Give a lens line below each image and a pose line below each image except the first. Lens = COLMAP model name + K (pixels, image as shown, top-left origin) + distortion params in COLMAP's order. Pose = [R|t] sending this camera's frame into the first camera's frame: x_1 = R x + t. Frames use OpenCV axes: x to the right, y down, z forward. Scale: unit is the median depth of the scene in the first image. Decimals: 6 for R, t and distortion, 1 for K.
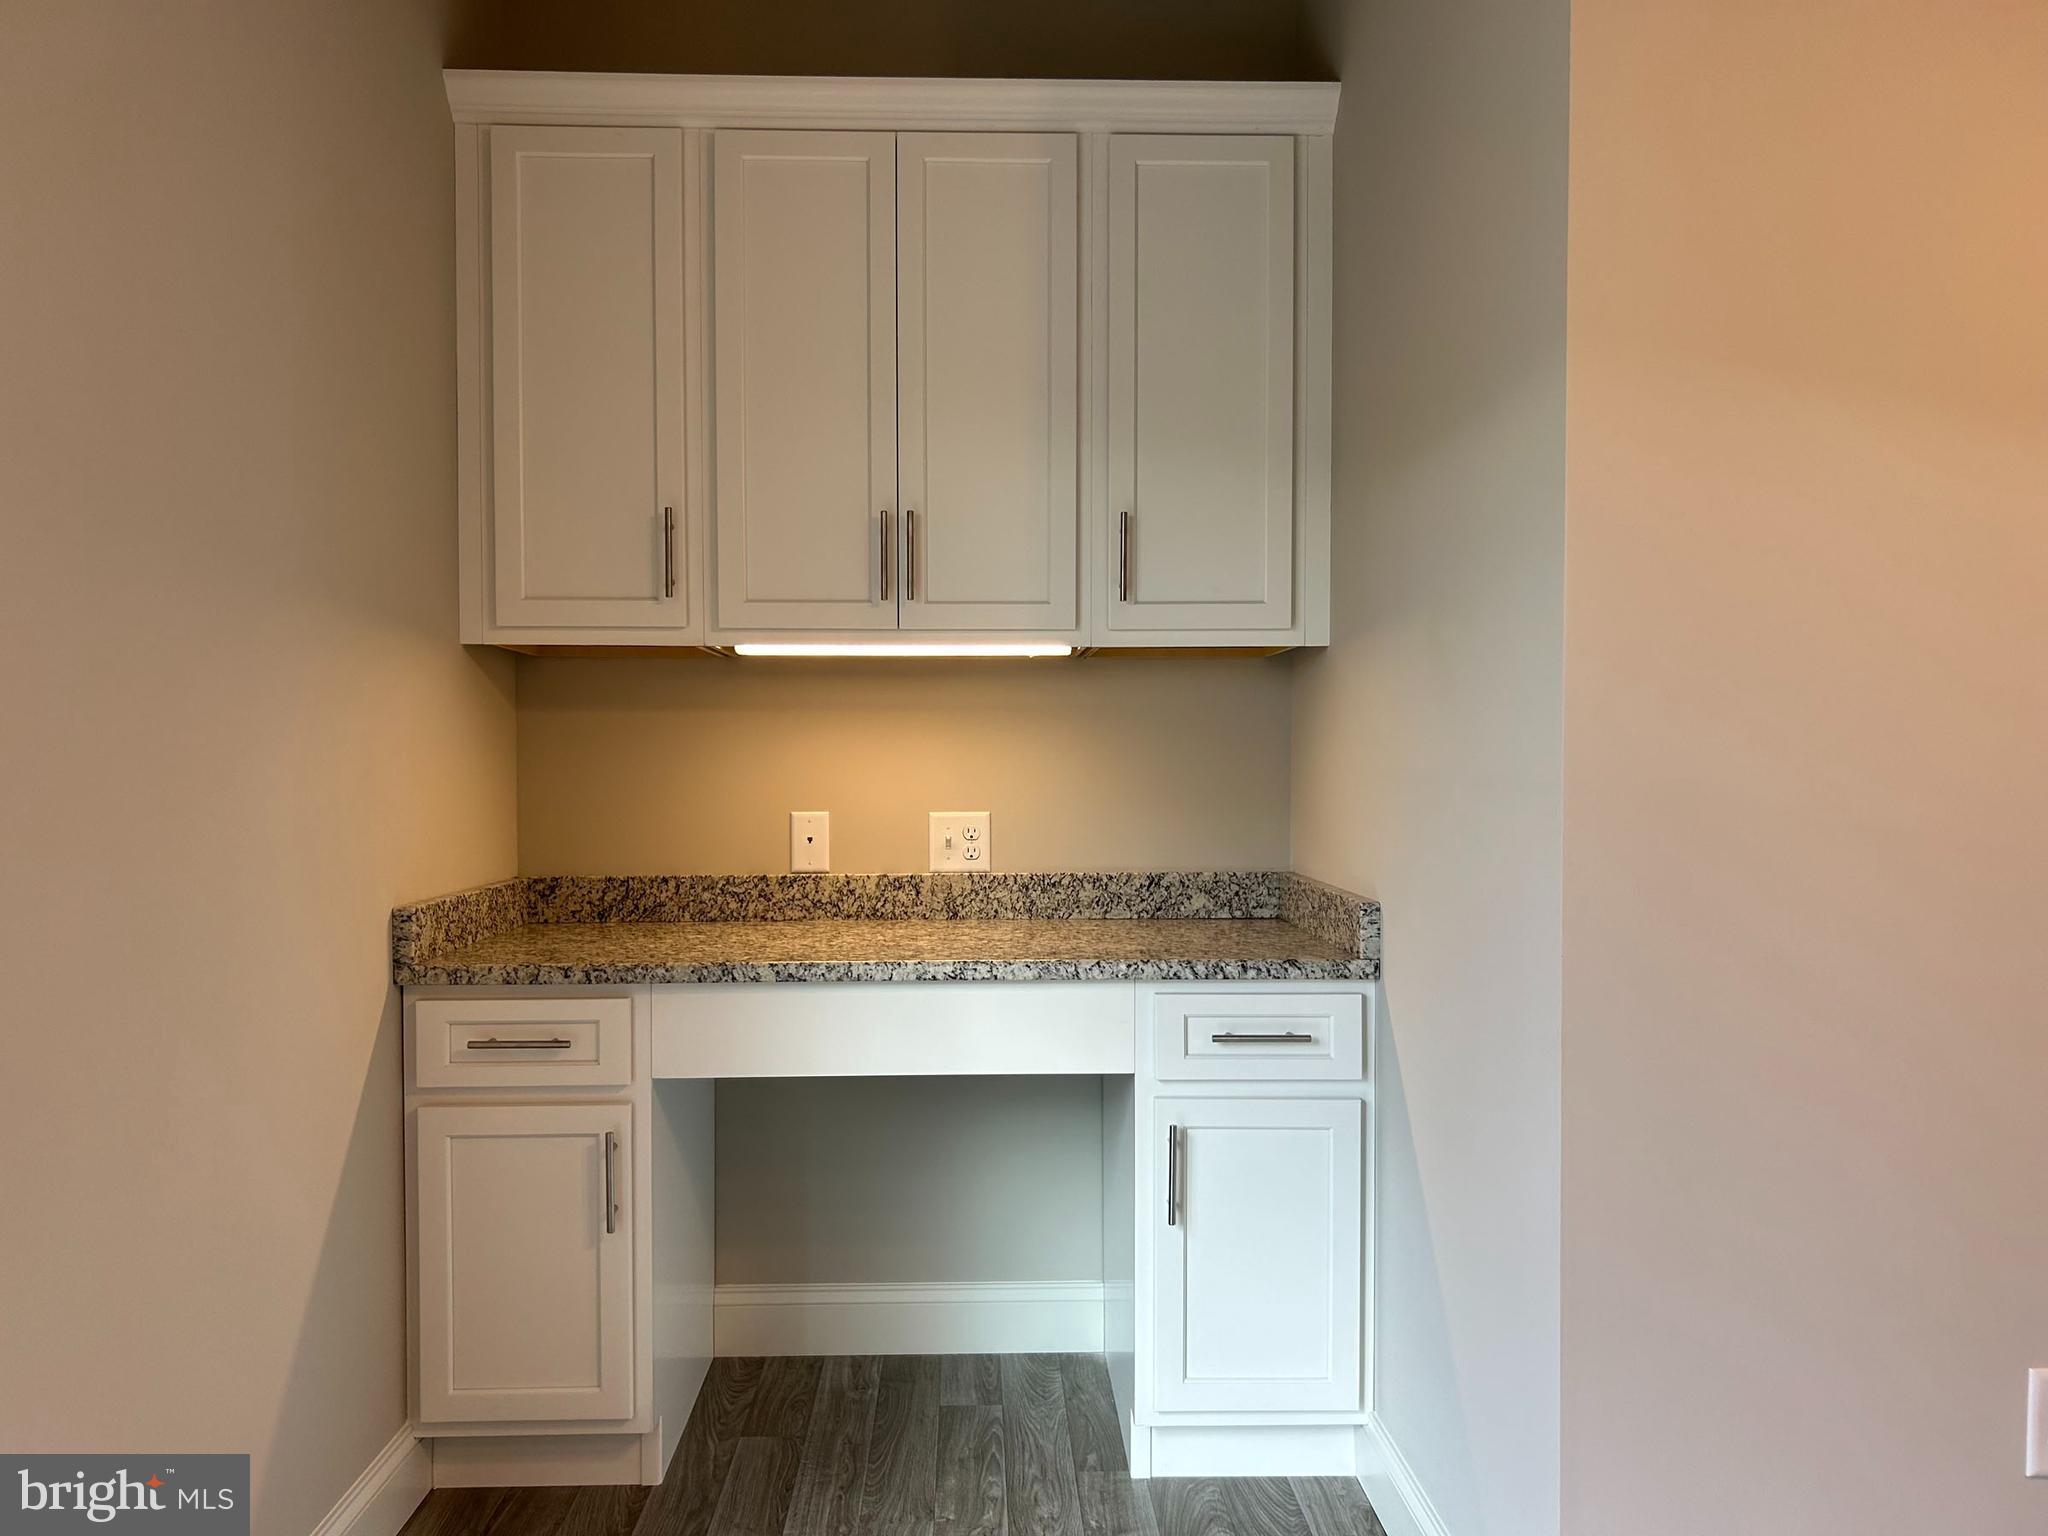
lens RADIAL K [[1534.9, 0, 1028.5], [0, 1534.9, 774.5], [0, 0, 1]] dist [0.061288, -0.098753]
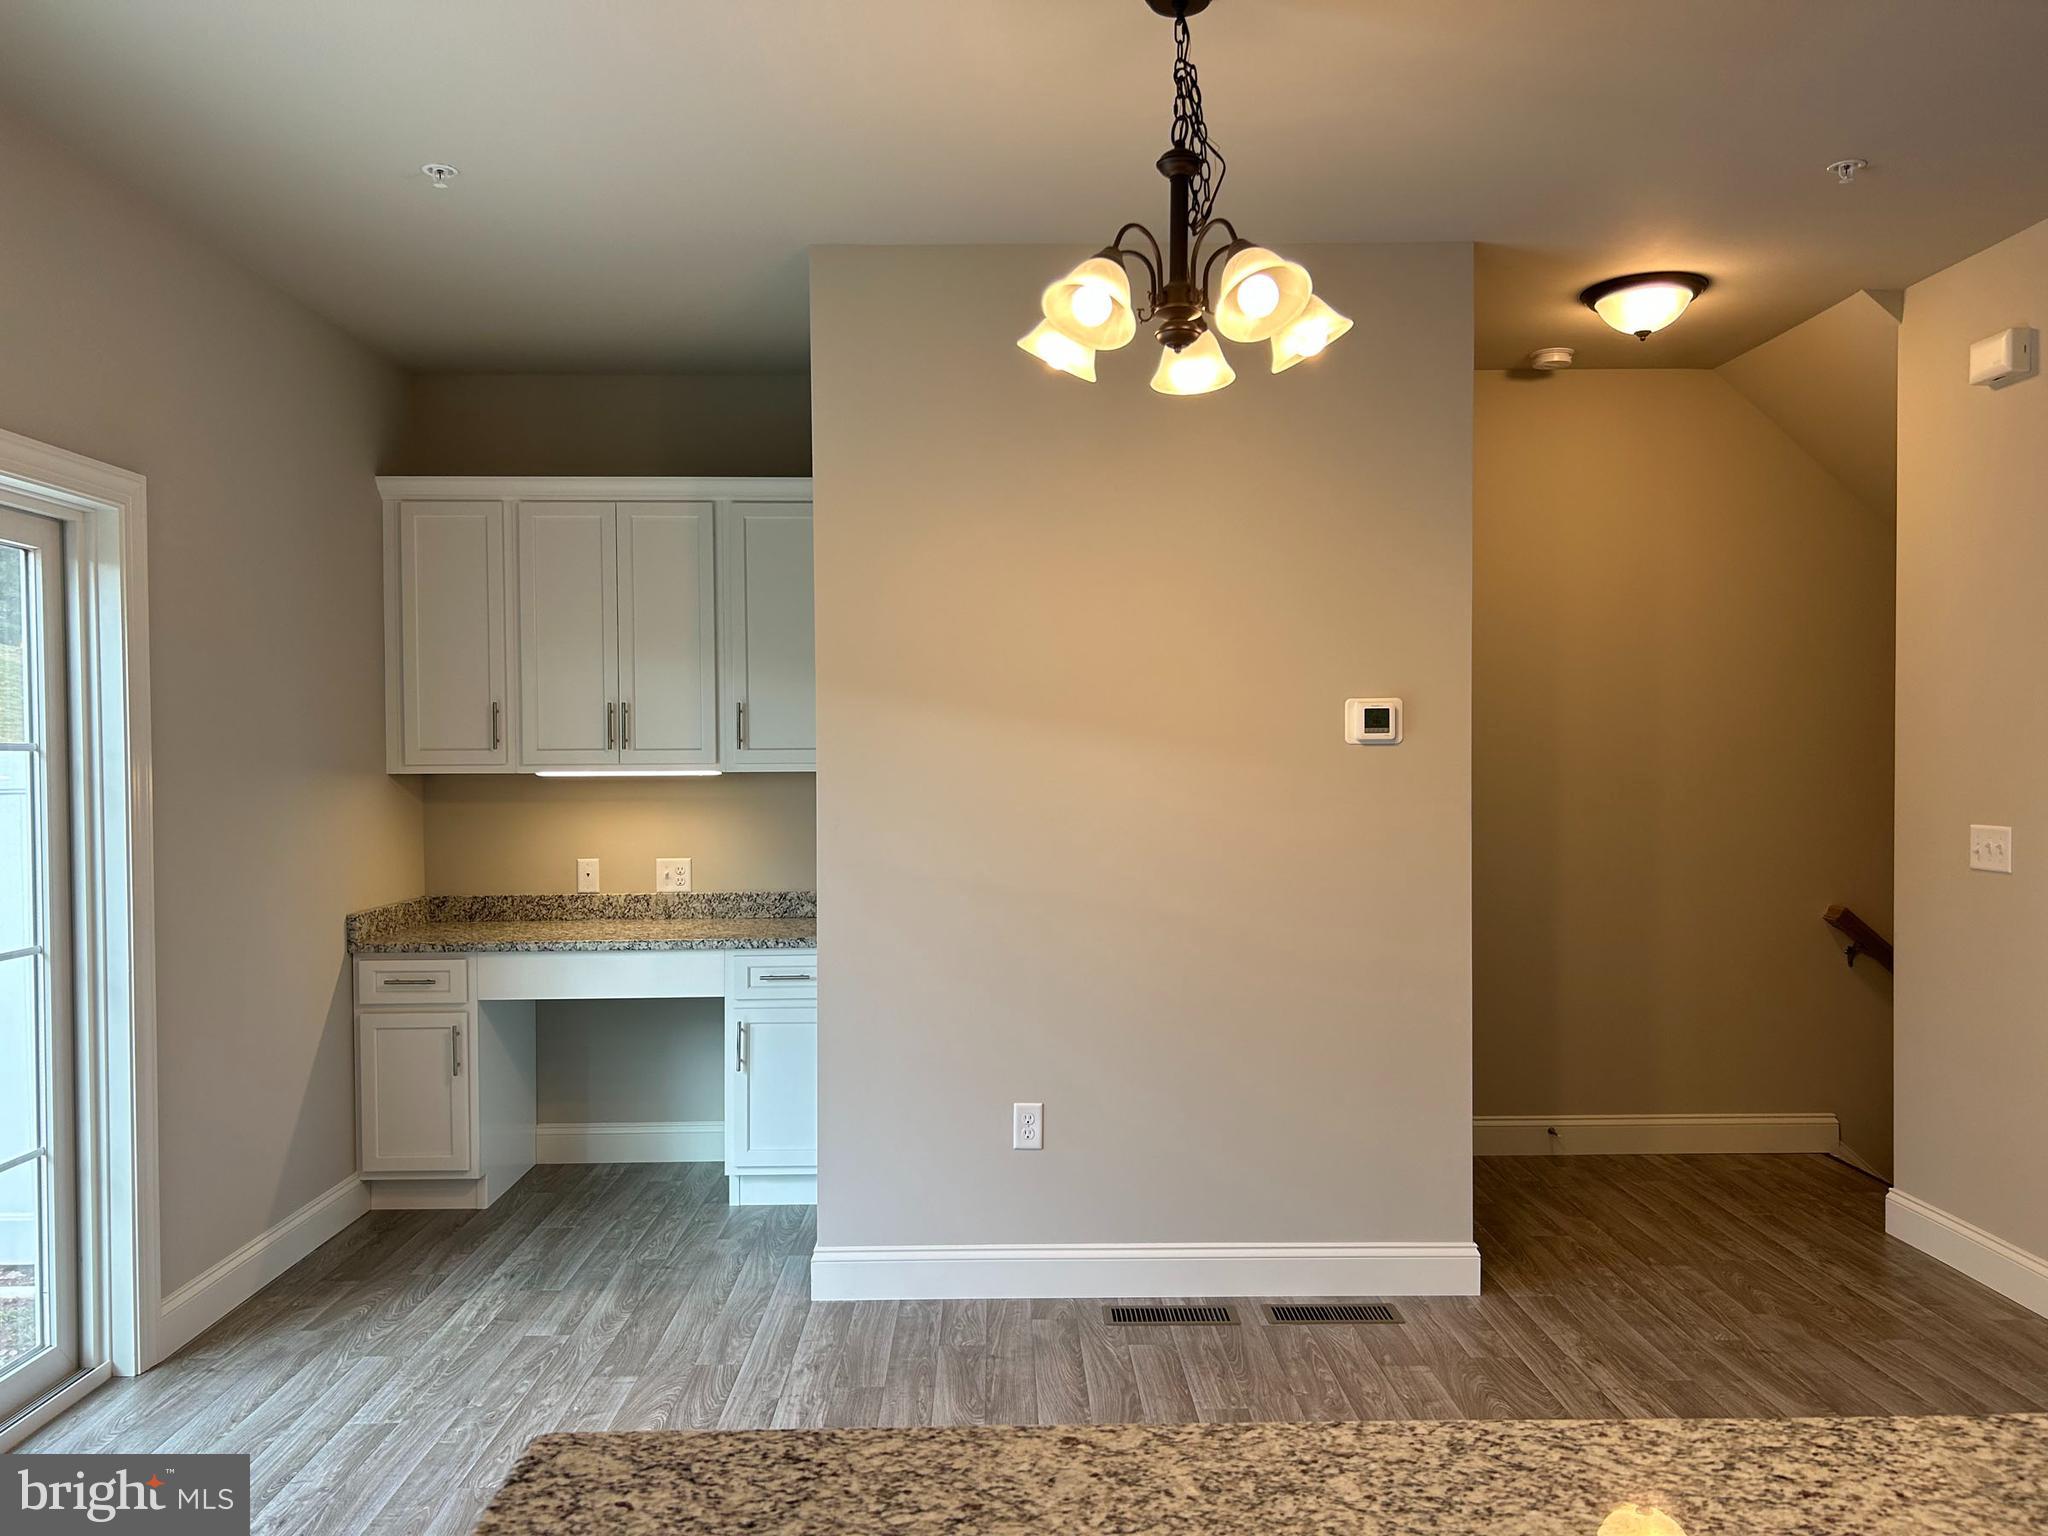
lens RADIAL K [[1534.9, 0, 1028.5], [0, 1534.9, 774.5], [0, 0, 1]] dist [0.061288, -0.098753]
pose [[0.999899, -0.003487, -0.013807, 0.442661], [0.003513, 0.999992, 0.001879, -0.084668], [0.013800, -0.001927, 0.999903, -0.878816]]
